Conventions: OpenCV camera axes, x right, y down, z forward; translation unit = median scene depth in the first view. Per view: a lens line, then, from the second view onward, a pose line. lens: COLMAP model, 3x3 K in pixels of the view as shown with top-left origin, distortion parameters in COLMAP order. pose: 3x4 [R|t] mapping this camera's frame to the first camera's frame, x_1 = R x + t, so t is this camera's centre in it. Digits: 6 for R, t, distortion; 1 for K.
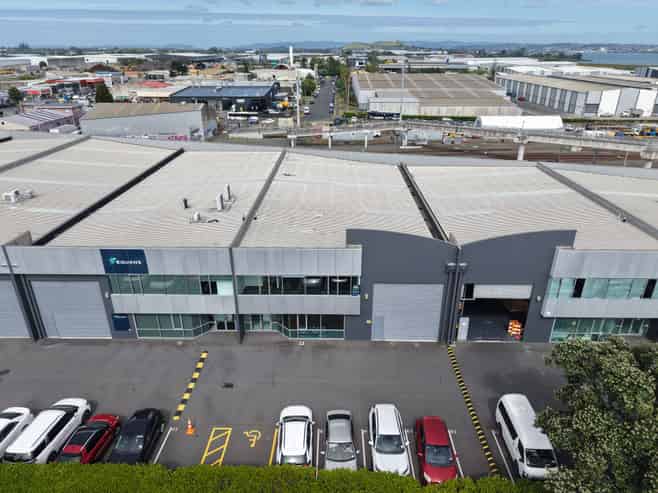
lens RADIAL K [[438.4, 0, 329.6], [0, 438.4, 249.9], [0, 0, 1]] dist [0.018234, -0.017396]
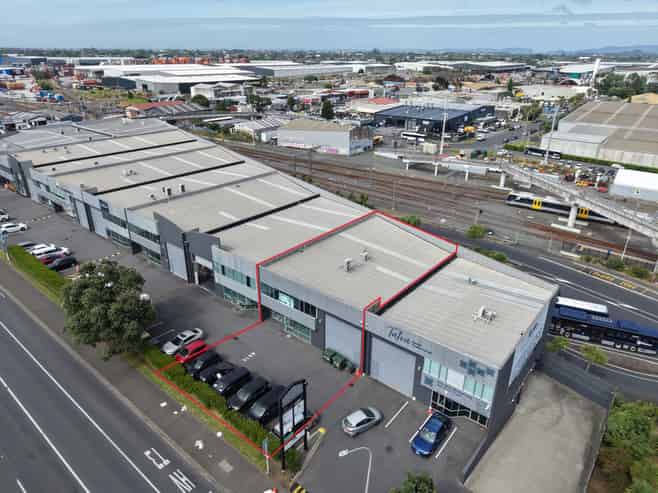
lens RADIAL K [[438.4, 0, 329.5], [0, 438.4, 248.1], [0, 0, 1]] dist [0.018234, -0.017396]
pose [[0.782191, 0.259982, -0.566203, 0.487815], [-0.265221, 0.961267, 0.074989, -0.065750], [0.563768, 0.091513, 0.820848, -0.071752]]
